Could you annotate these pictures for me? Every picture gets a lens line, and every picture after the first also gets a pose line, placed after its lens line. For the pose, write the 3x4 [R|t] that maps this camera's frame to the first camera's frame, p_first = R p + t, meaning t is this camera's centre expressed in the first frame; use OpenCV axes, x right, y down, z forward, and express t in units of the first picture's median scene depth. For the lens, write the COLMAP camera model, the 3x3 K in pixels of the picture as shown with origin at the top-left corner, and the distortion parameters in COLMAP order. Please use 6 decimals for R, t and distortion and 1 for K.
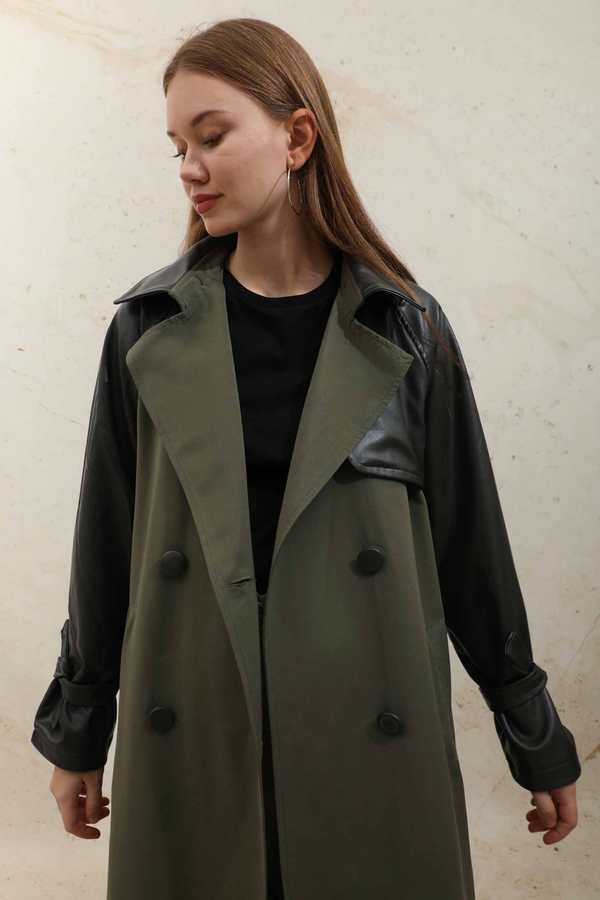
lens RADIAL K [[642.7, 0, 269.2], [0, 642.7, 408.7], [0, 0, 1]] dist [-0.070585, 0.005817]
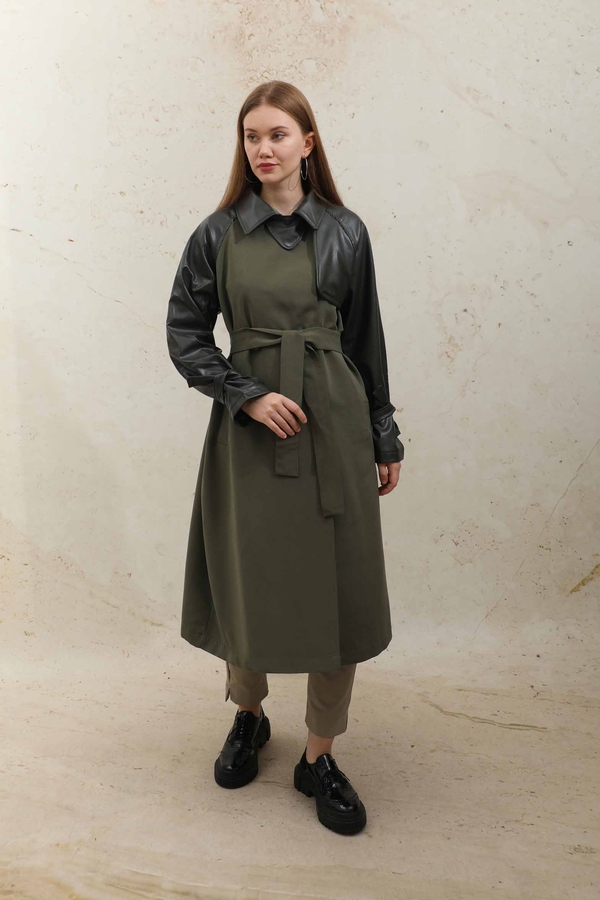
lens RADIAL K [[935.2, 0, 287.1], [0, 935.2, 372.6], [0, 0, 1]] dist [0.000045, 0.017925]
pose [[0.999538, -0.024603, 0.017860, -0.028304], [0.023093, 0.996500, 0.080340, 0.018767], [-0.019774, -0.079890, 0.996607, -0.684383]]
